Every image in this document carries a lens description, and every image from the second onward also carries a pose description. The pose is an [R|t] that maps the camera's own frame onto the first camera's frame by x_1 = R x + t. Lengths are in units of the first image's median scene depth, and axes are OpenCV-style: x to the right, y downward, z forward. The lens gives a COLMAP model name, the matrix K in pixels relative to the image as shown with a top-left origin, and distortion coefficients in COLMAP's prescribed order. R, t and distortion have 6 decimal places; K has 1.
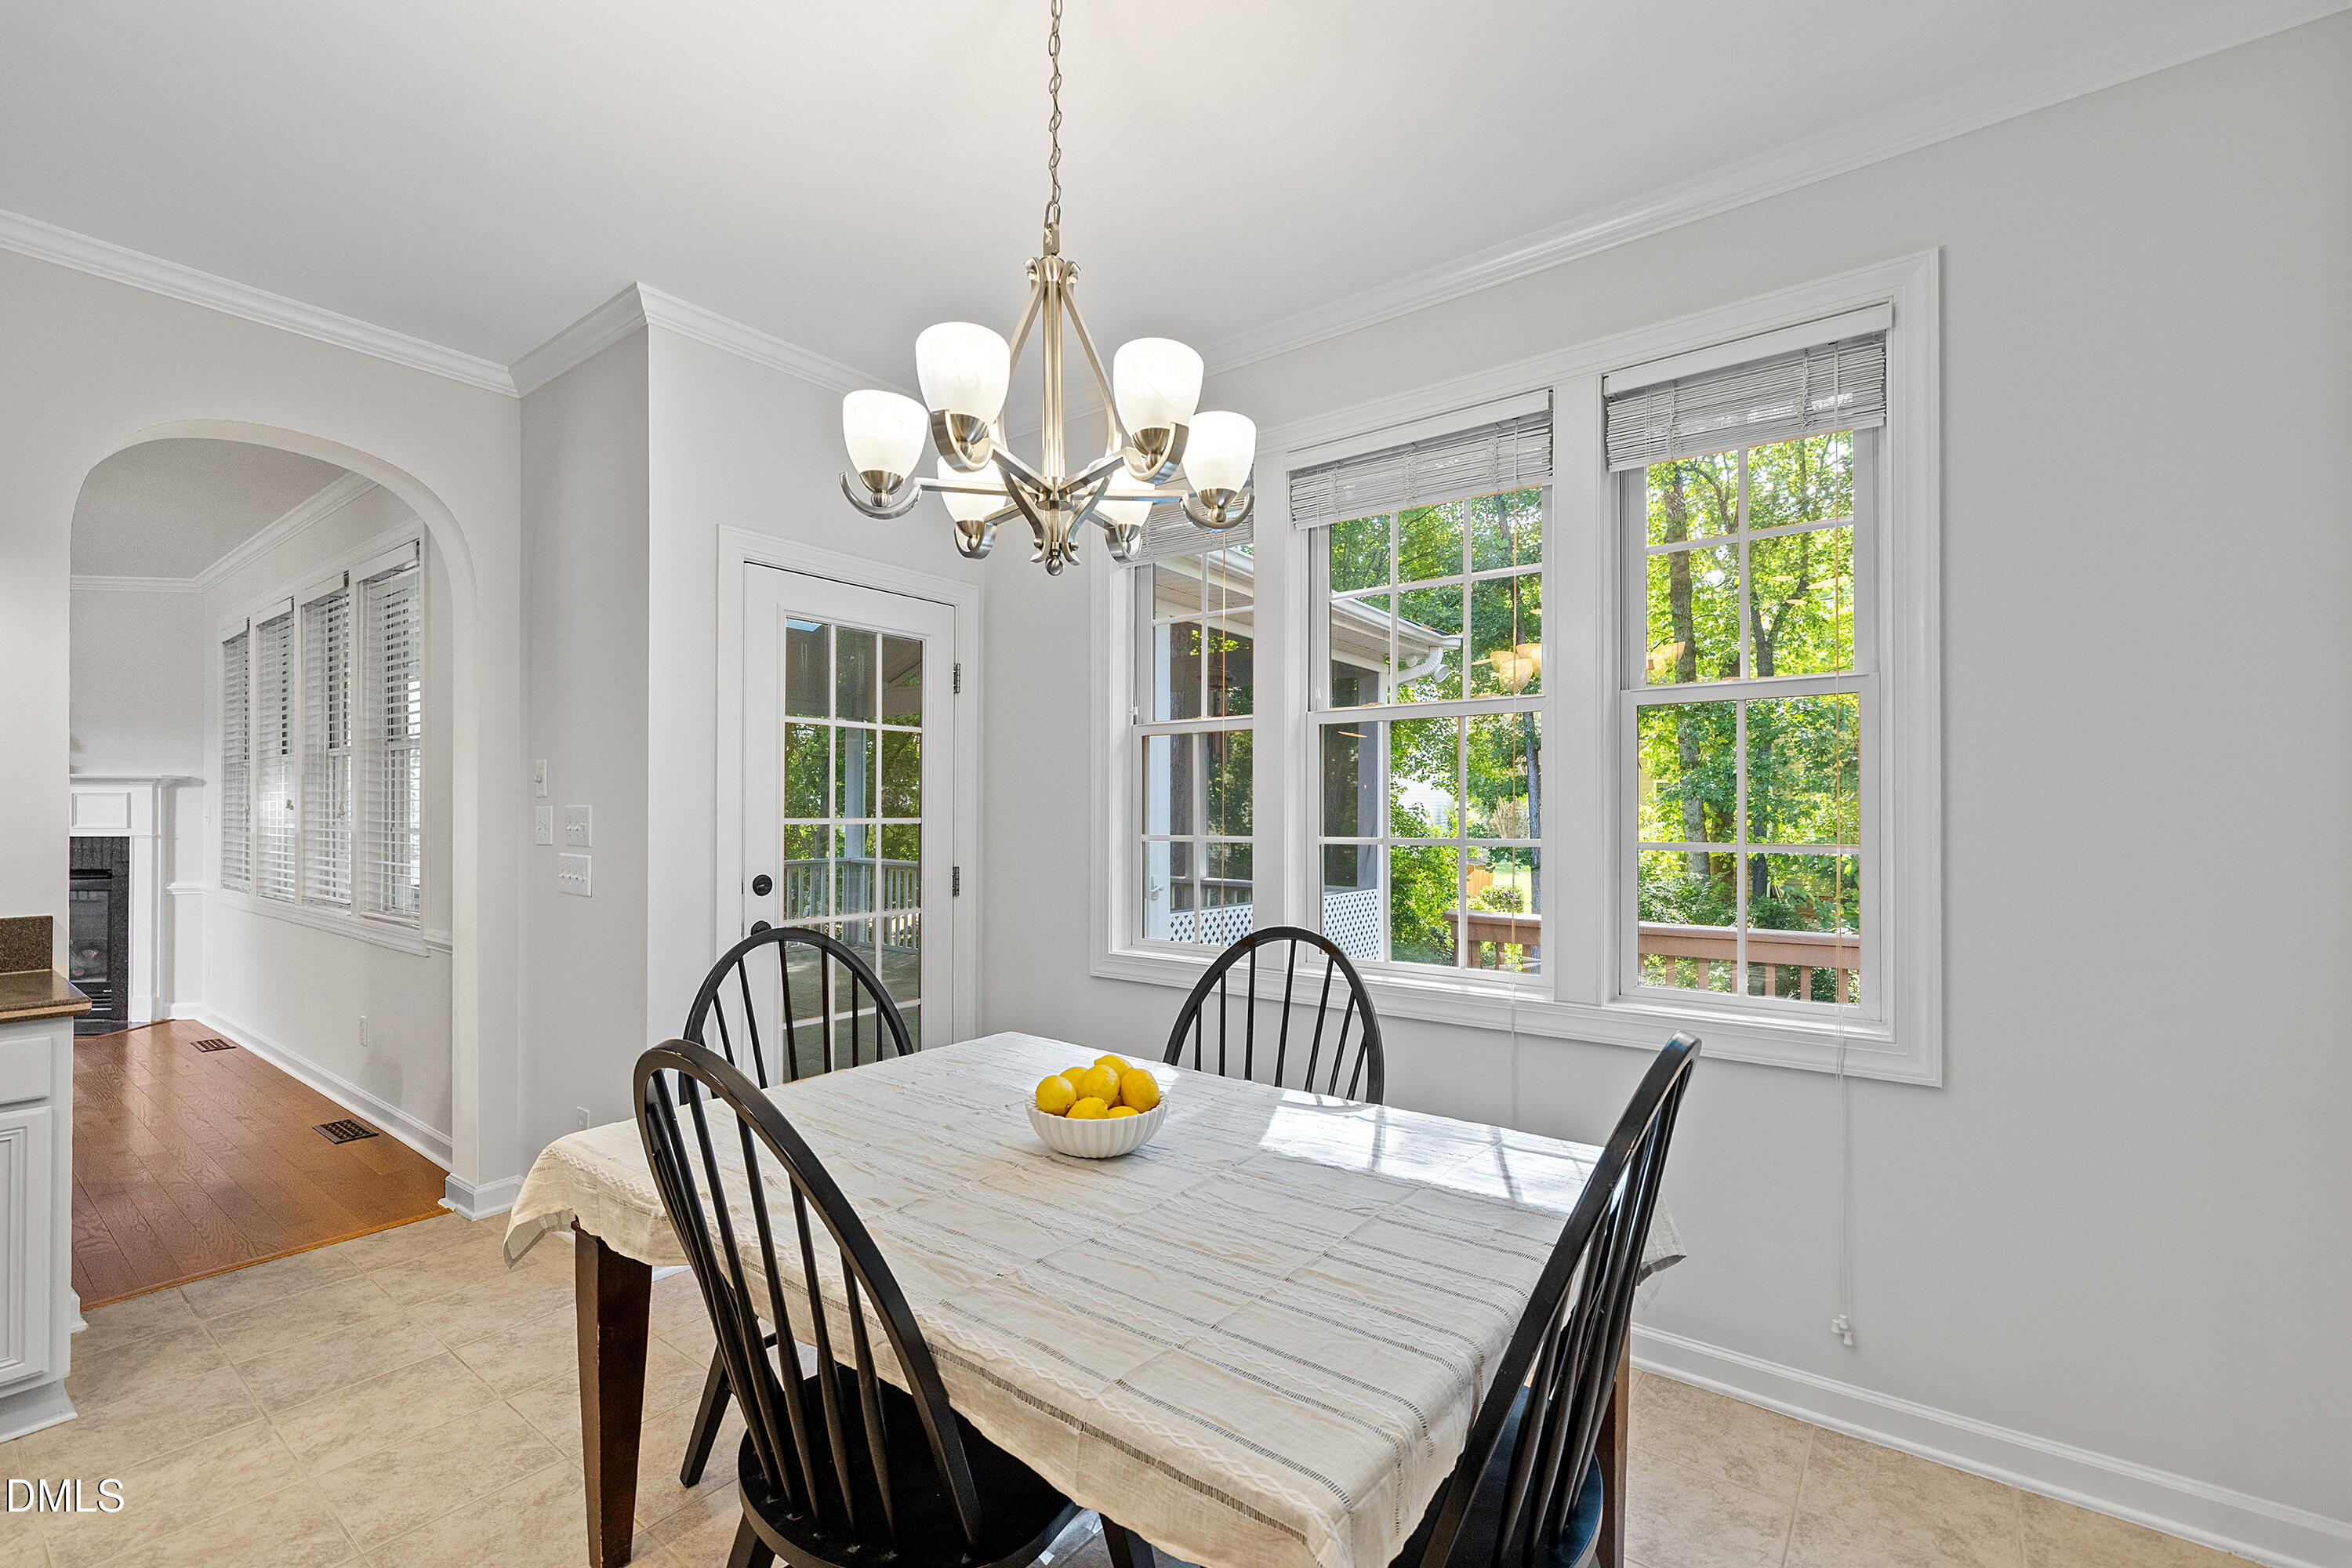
lens RADIAL K [[986.8, 0, 1183.4], [0, 986.8, 805.1], [0, 0, 1]] dist [-0.000415, 0.000148]
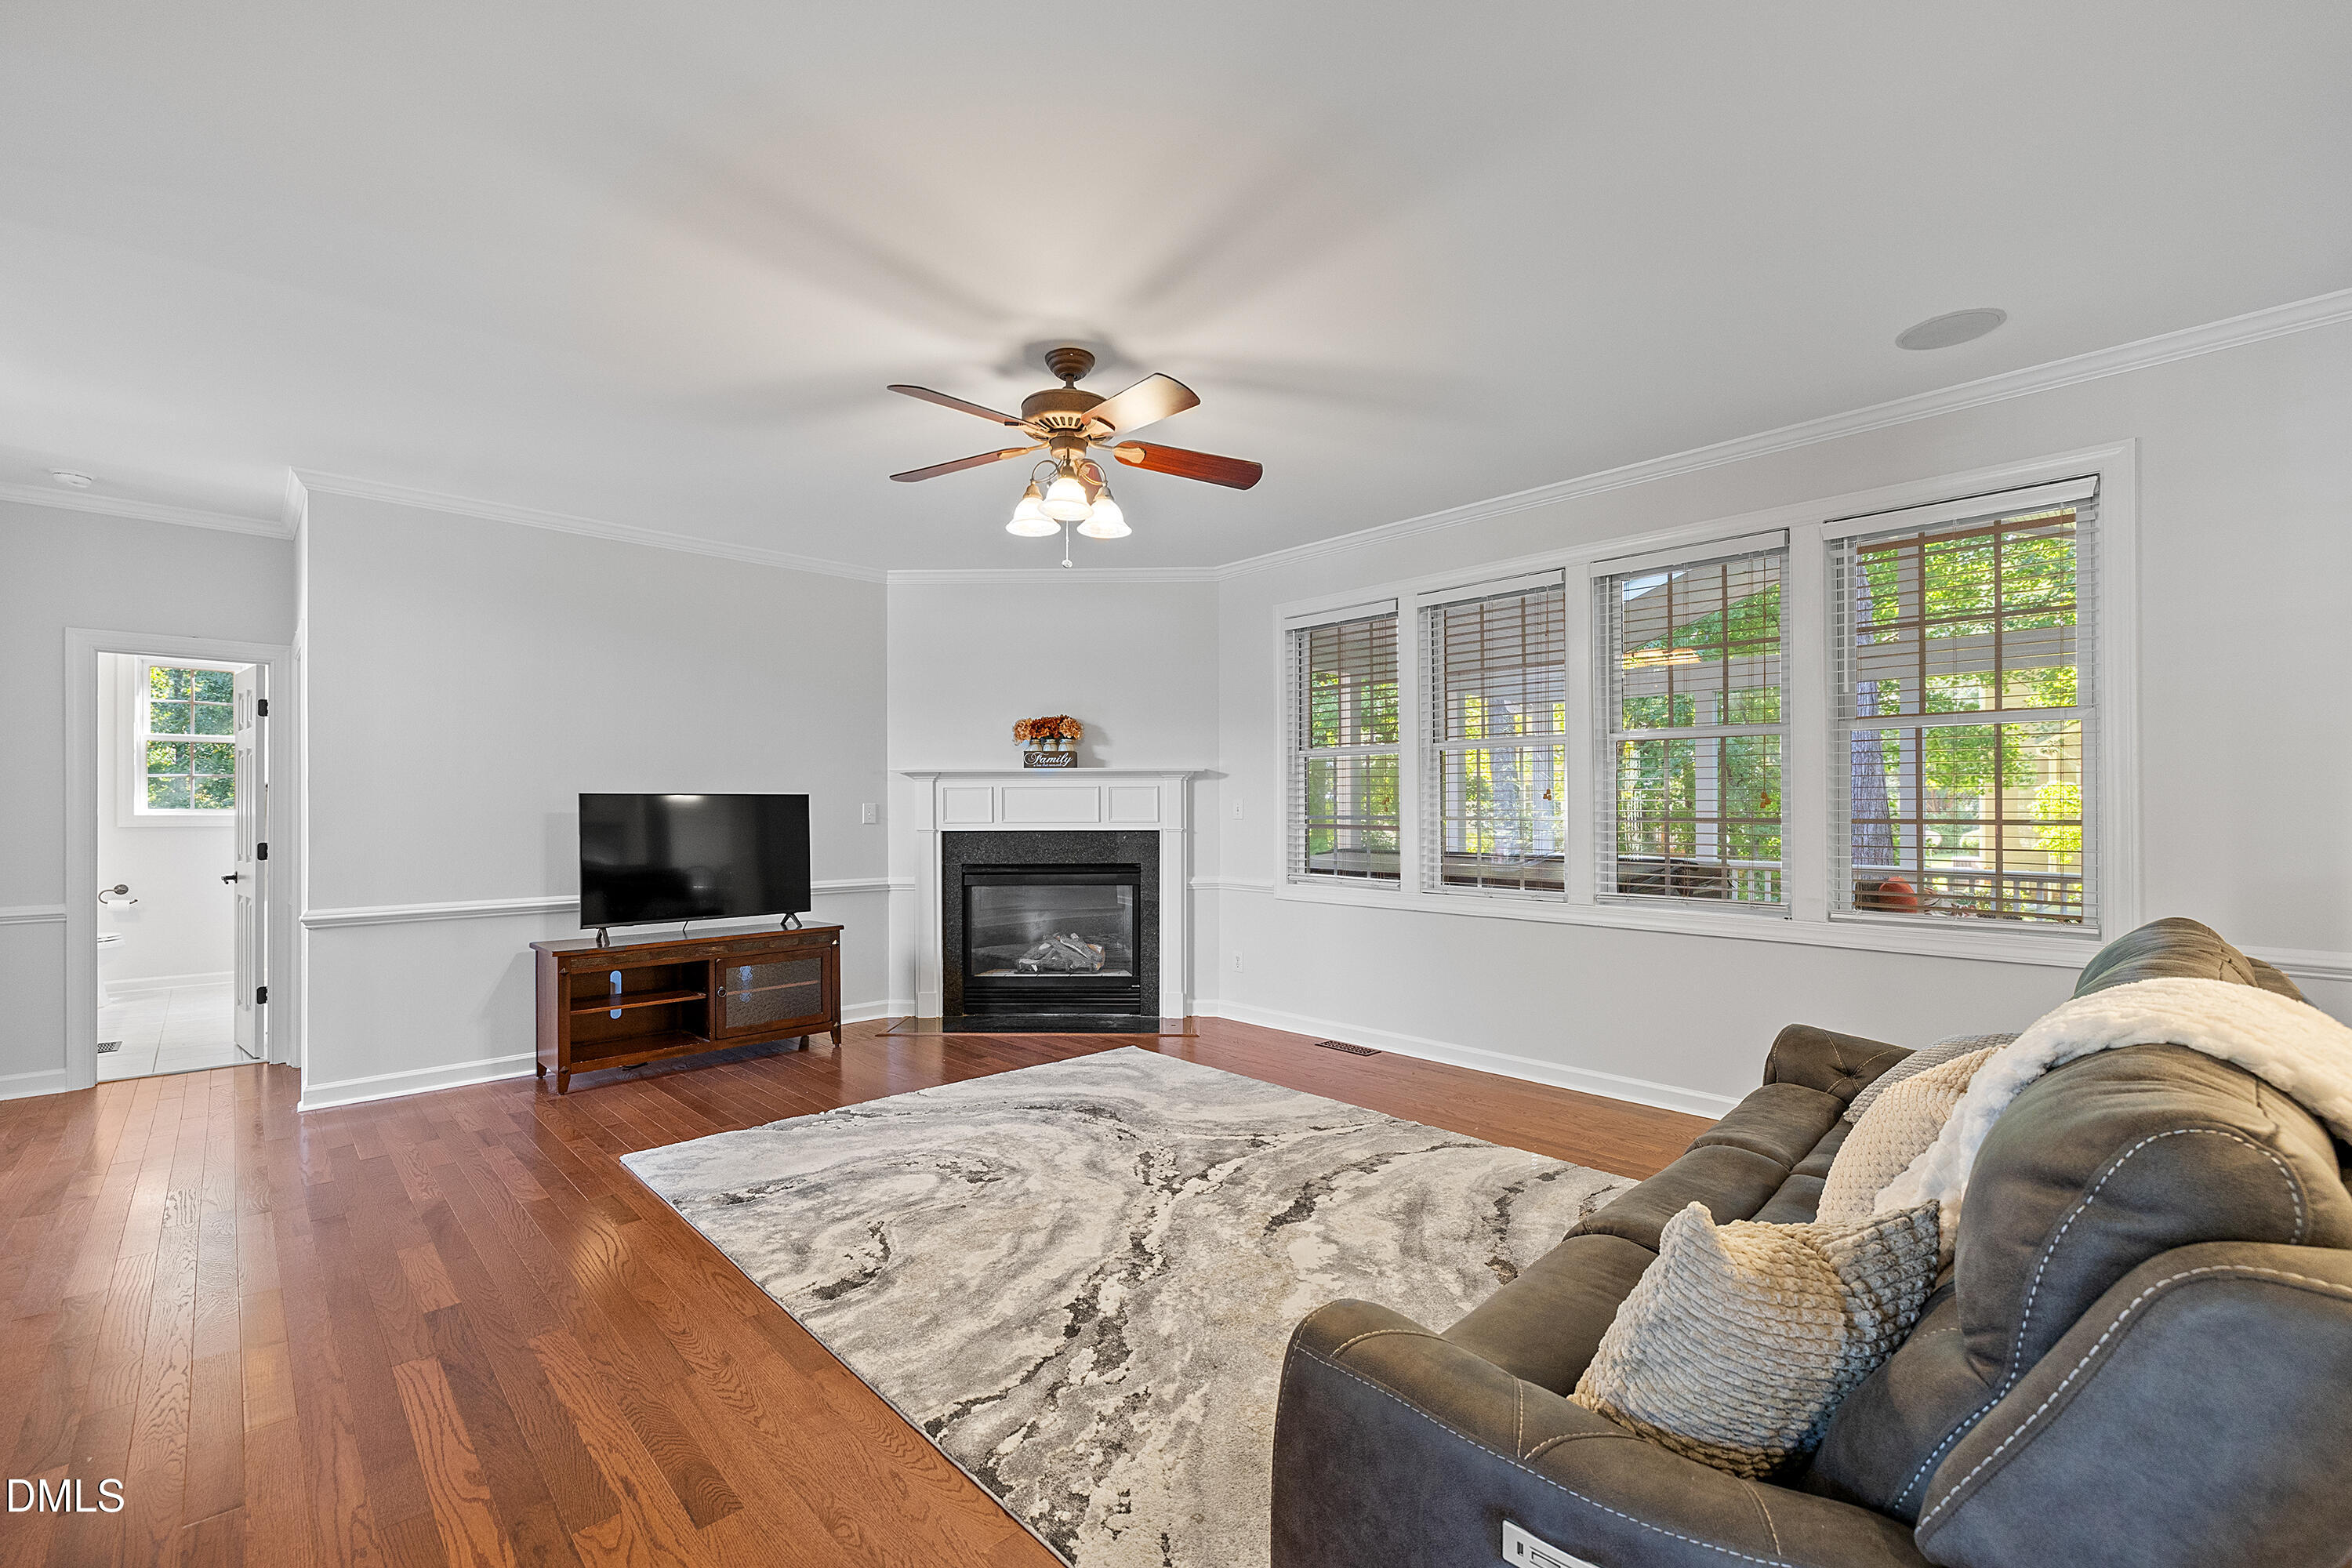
lens RADIAL K [[986.8, 0, 1183.4], [0, 986.8, 805.1], [0, 0, 1]] dist [-0.000415, 0.000148]
pose [[0.986458, -0.003594, -0.163976, -1.454952], [0.004038, 0.999989, 0.002377, 0.007538], [0.163965, -0.003007, 0.986462, 0.047581]]
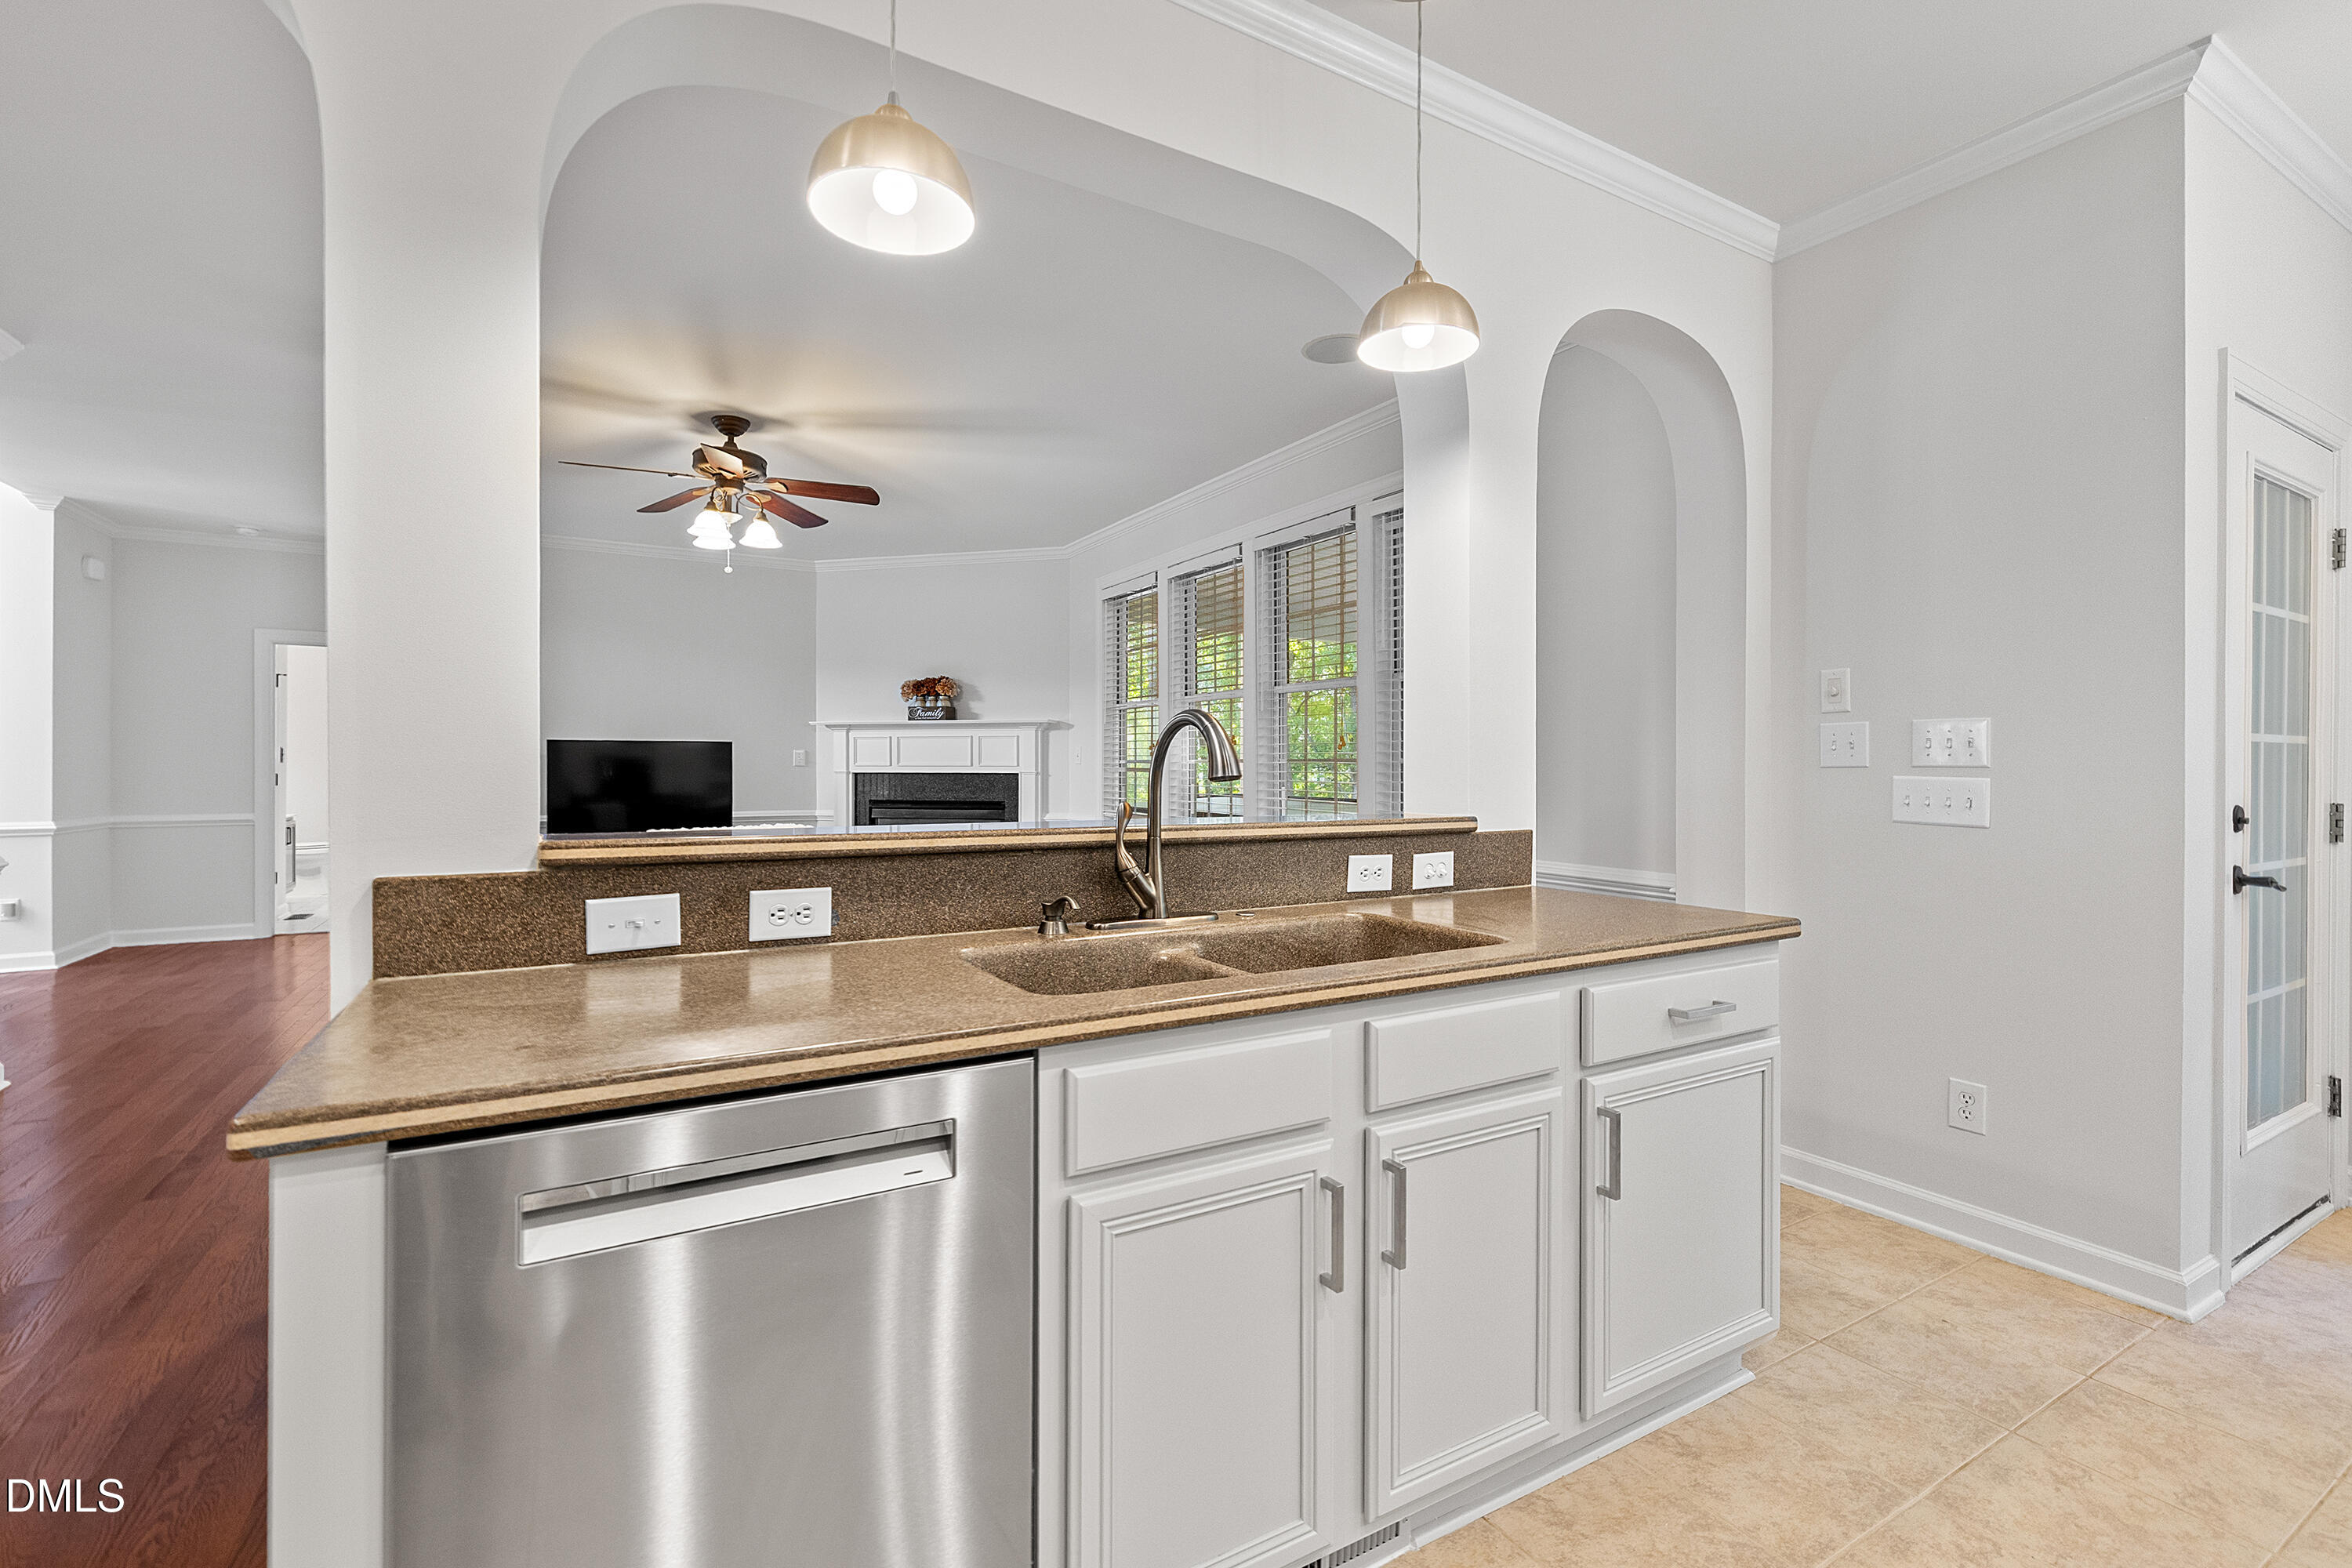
lens RADIAL K [[1006.2, 0, 1174.0], [0, 1006.2, 770.8], [0, 0, 1]] dist [-0.000490, 0.000107]
pose [[0.922184, 0.004061, -0.386730, -0.728647], [-0.000358, 0.999953, 0.009647, 0.029391], [0.386752, -0.008758, 0.922142, -0.034849]]
